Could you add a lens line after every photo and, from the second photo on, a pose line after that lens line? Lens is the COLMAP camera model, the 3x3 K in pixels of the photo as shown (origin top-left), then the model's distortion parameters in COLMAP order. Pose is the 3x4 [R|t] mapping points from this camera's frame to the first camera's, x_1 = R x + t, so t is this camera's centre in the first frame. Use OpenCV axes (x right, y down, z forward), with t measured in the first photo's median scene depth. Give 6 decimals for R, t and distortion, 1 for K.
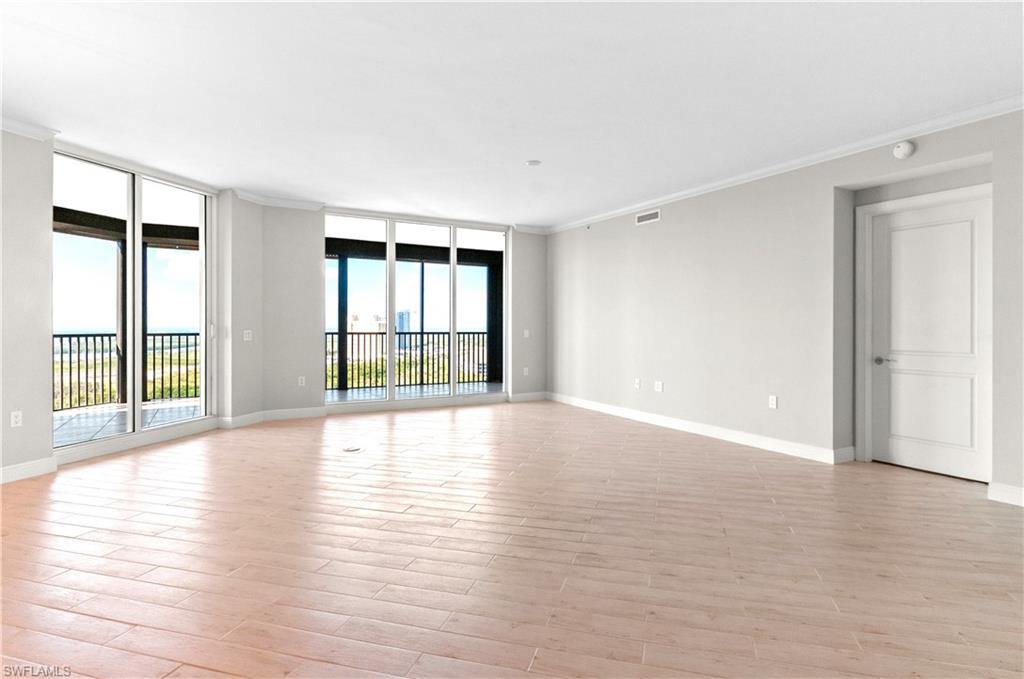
lens RADIAL K [[579.3, 0, 518.4], [0, 579.3, 324.0], [0, 0, 1]] dist [0.038992, 0.002134]
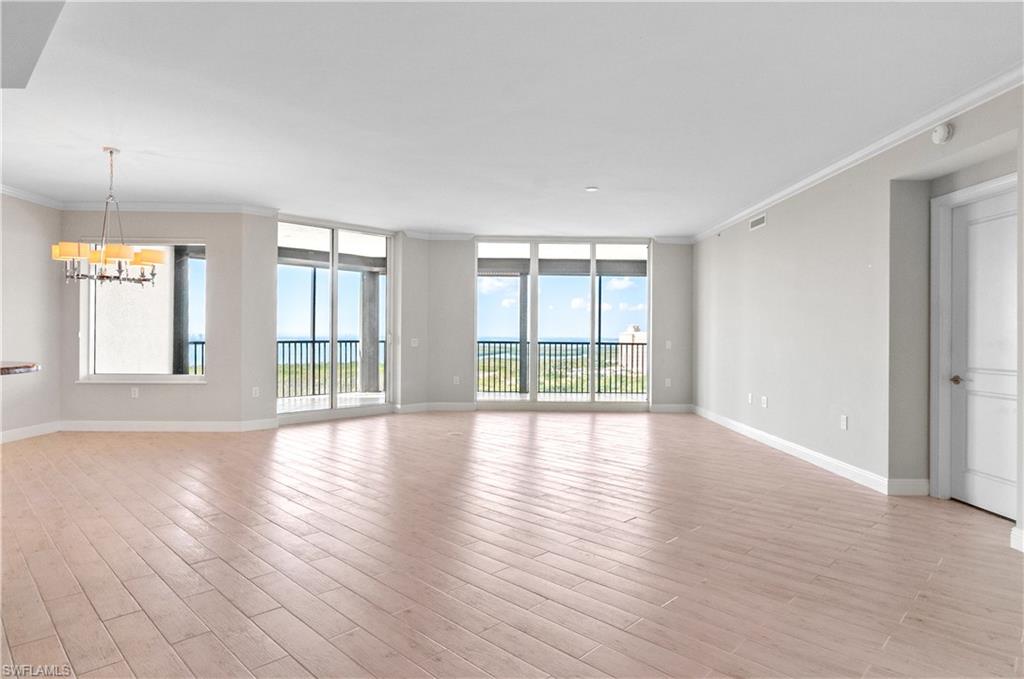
lens RADIAL K [[579.3, 0, 514.6], [0, 579.3, 338.2], [0, 0, 1]] dist [0.038992, 0.002134]
pose [[0.884206, 0.005945, -0.467059, 0.340357], [-0.000202, 0.999924, 0.012345, -0.006338], [0.467097, -0.010821, 0.884140, -0.034123]]
